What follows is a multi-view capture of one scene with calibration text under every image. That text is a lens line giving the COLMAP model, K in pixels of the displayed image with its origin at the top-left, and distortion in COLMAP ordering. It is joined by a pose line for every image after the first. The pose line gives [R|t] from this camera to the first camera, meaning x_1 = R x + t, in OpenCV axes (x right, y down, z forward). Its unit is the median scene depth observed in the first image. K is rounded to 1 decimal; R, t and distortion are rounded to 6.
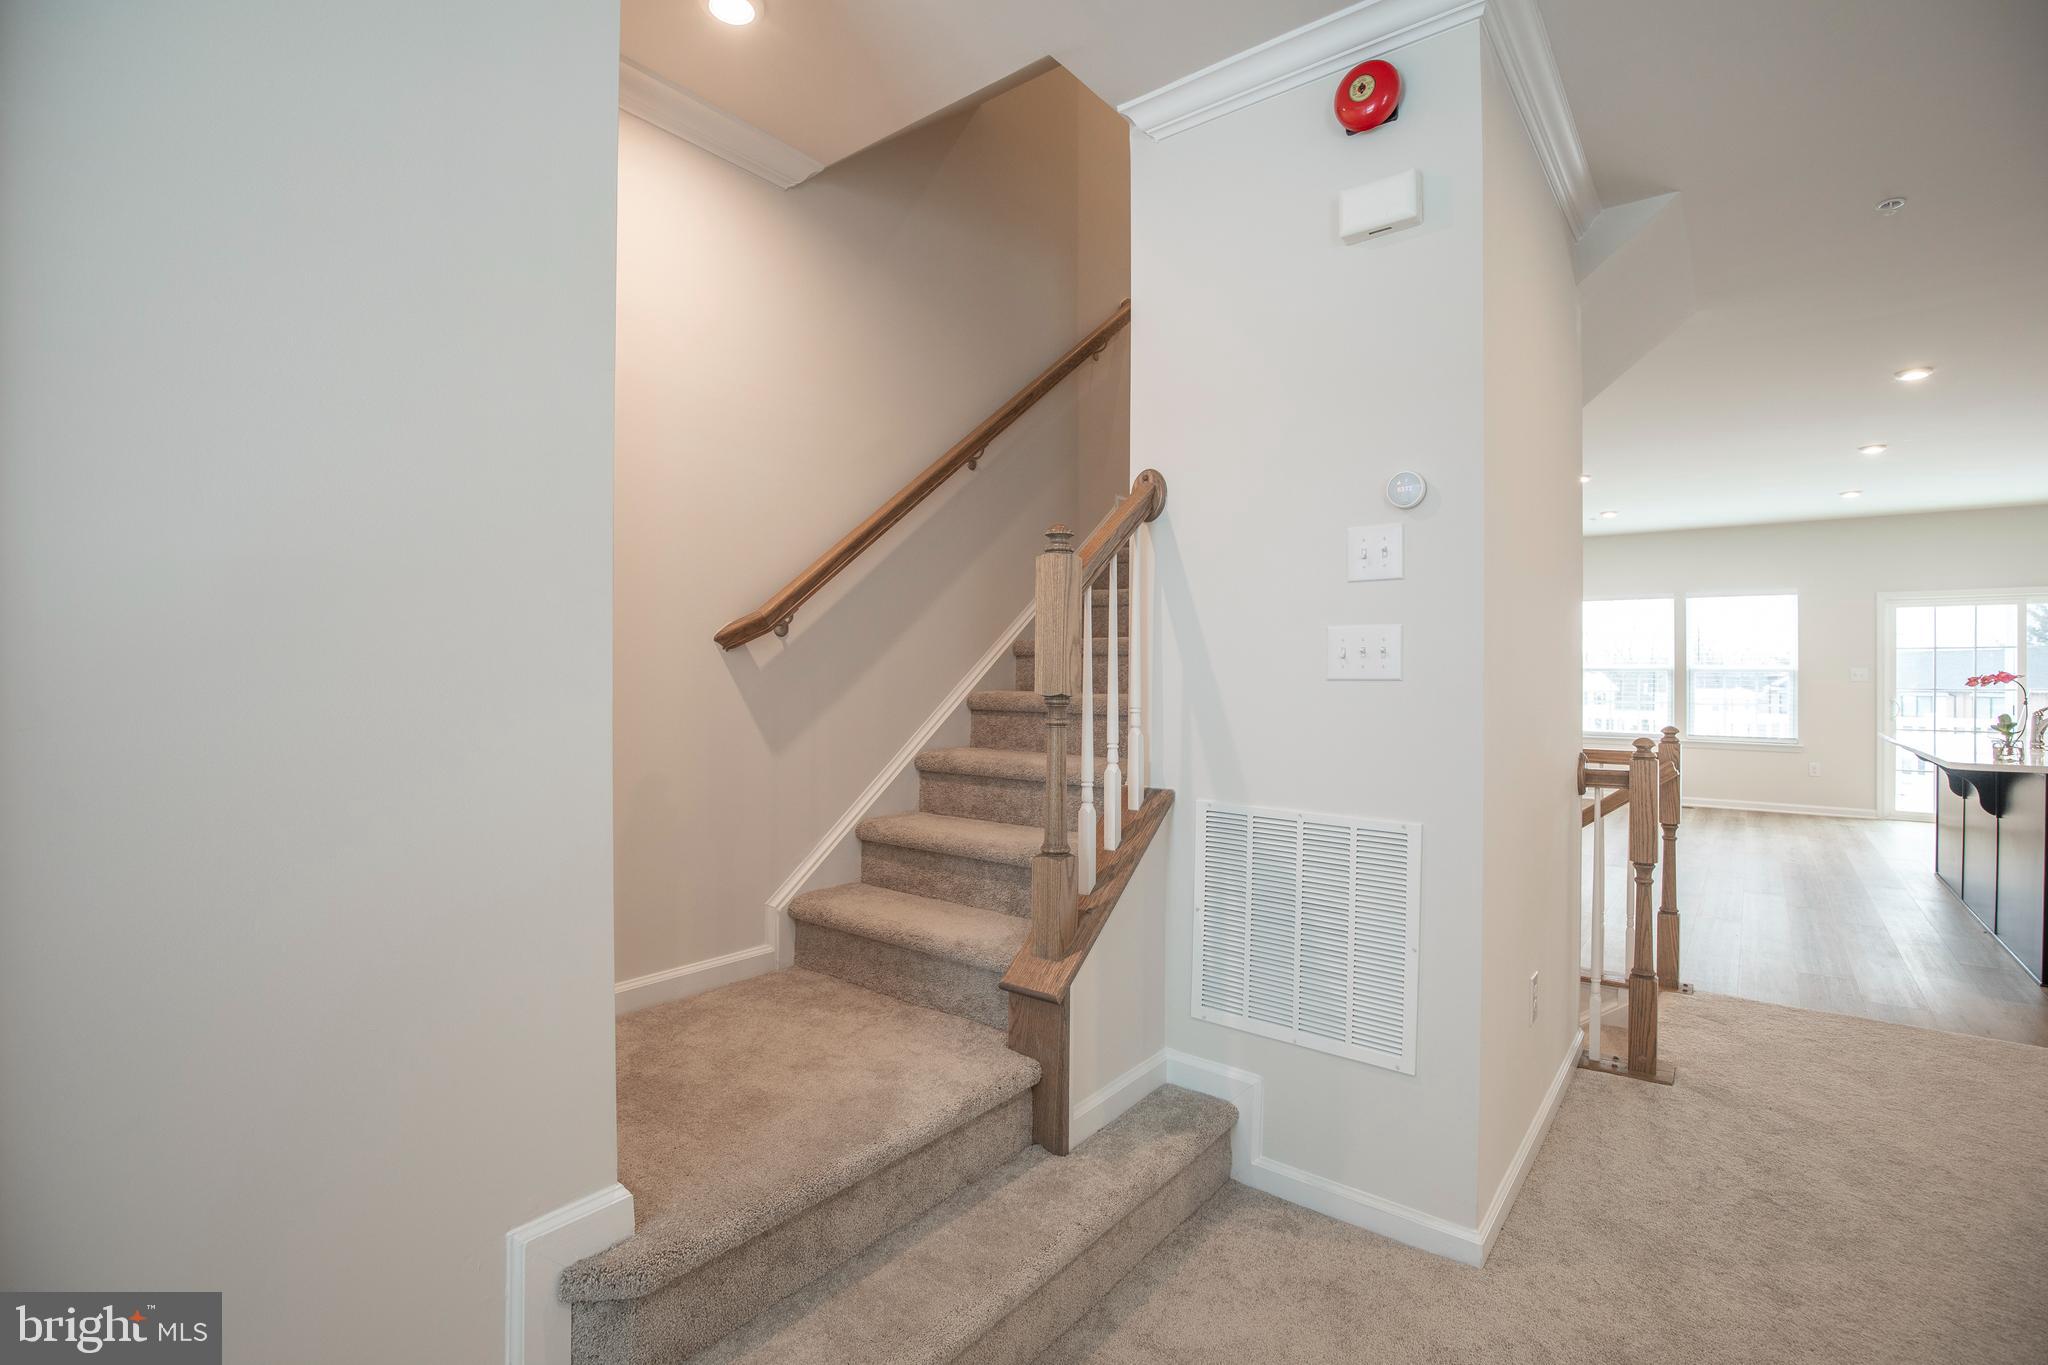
lens RADIAL K [[945.8, 0, 1015.5], [0, 945.8, 674.6], [0, 0, 1]] dist [-0.026886, 0.002575]
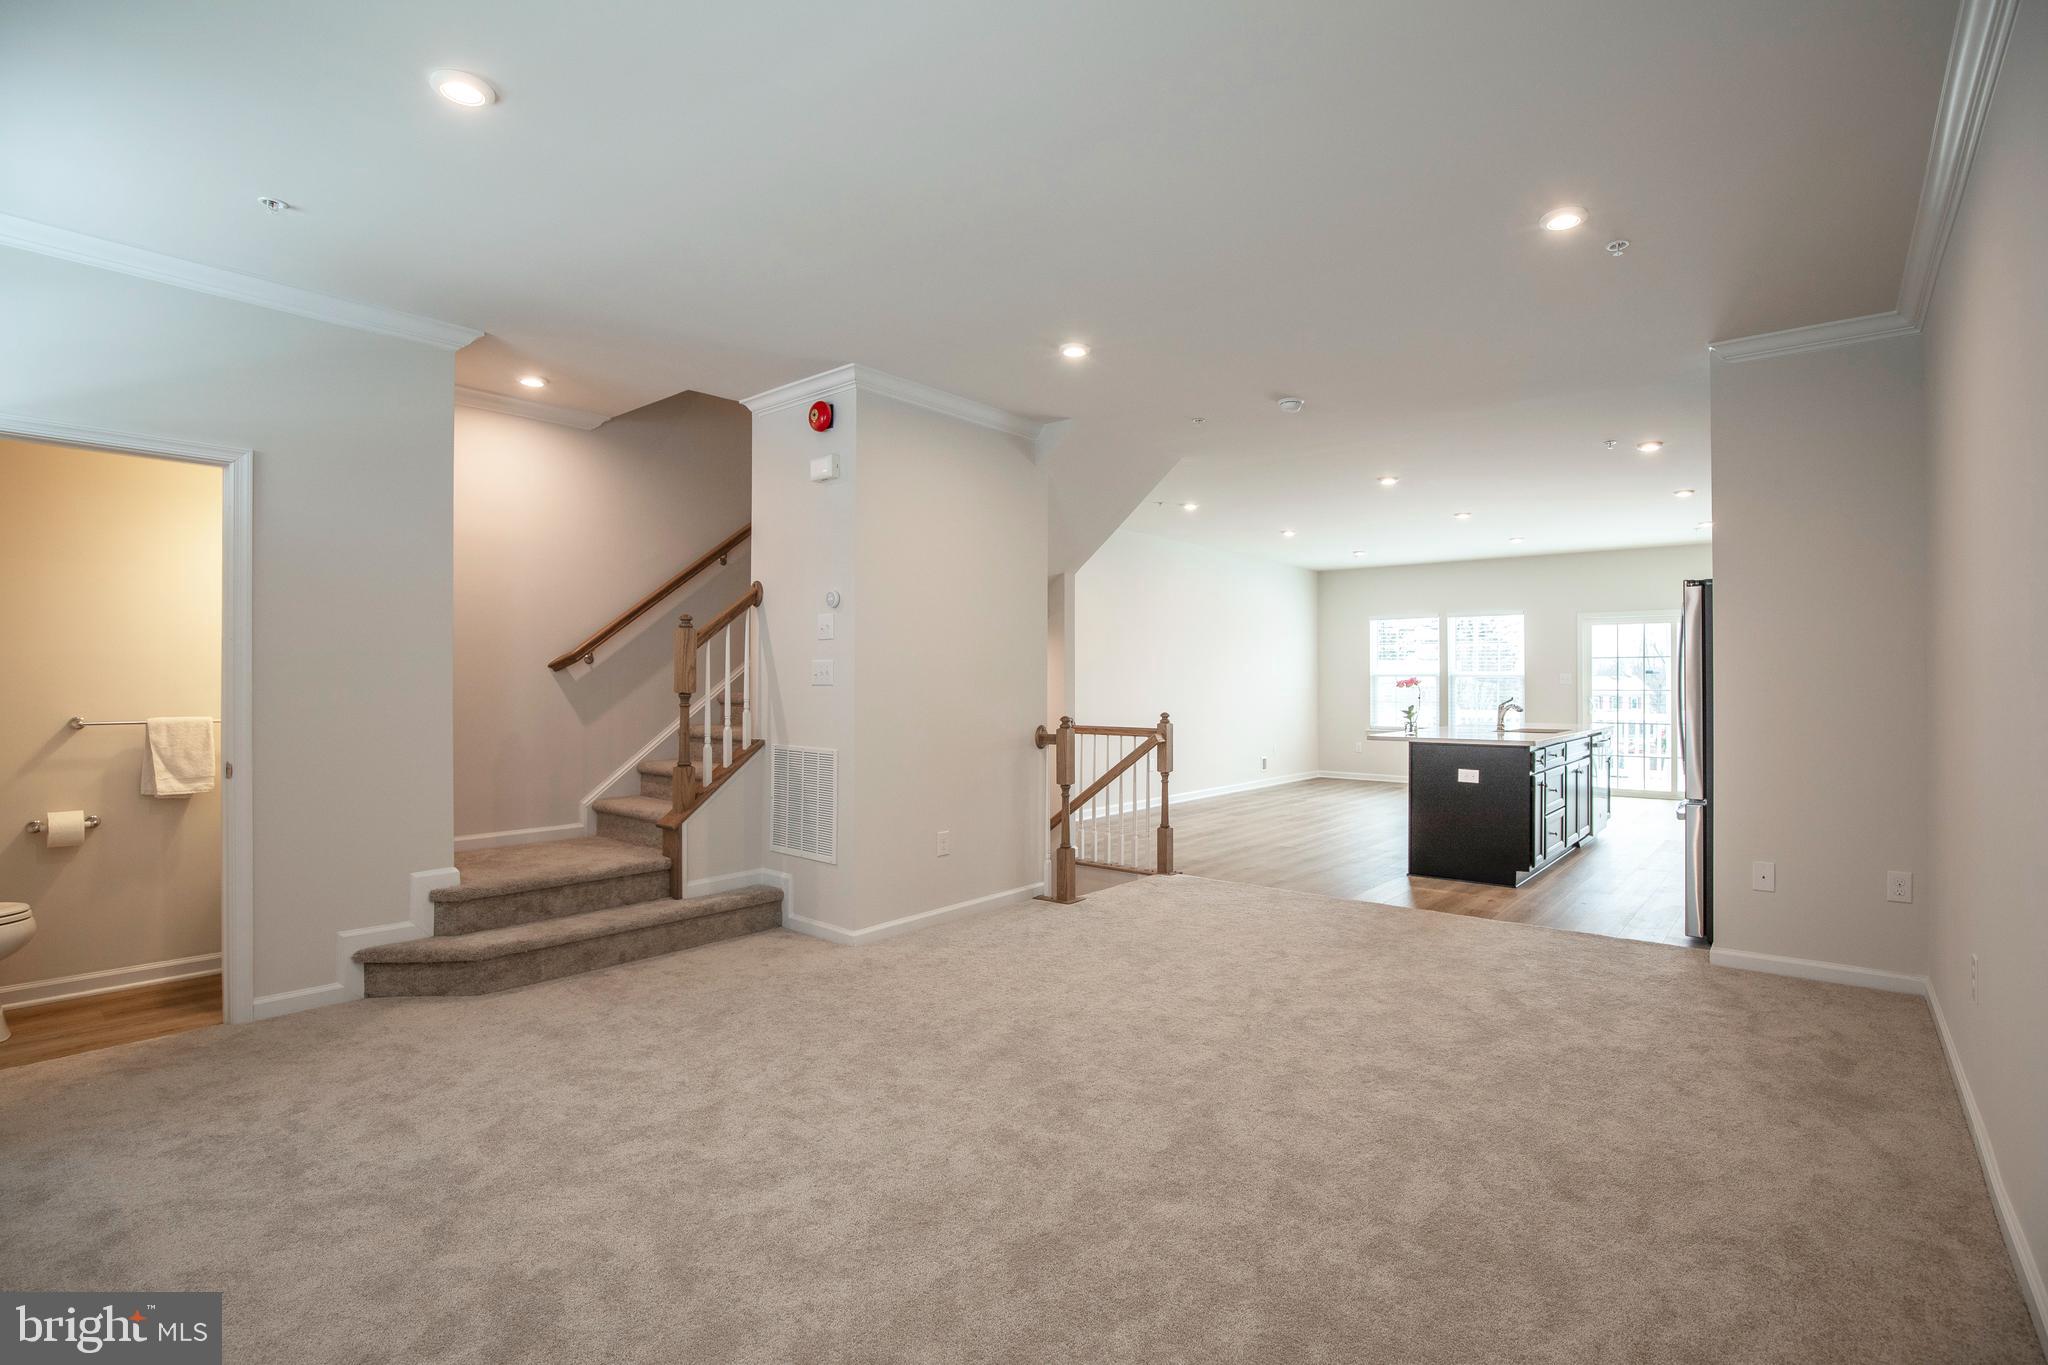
lens RADIAL K [[945.8, 0, 1038.5], [0, 945.8, 679.2], [0, 0, 1]] dist [-0.026886, 0.002575]
pose [[0.999888, -0.004473, -0.014282, 0.797550], [0.004456, 0.999989, -0.001256, -0.003174], [0.014287, 0.001193, 0.999897, -1.036491]]
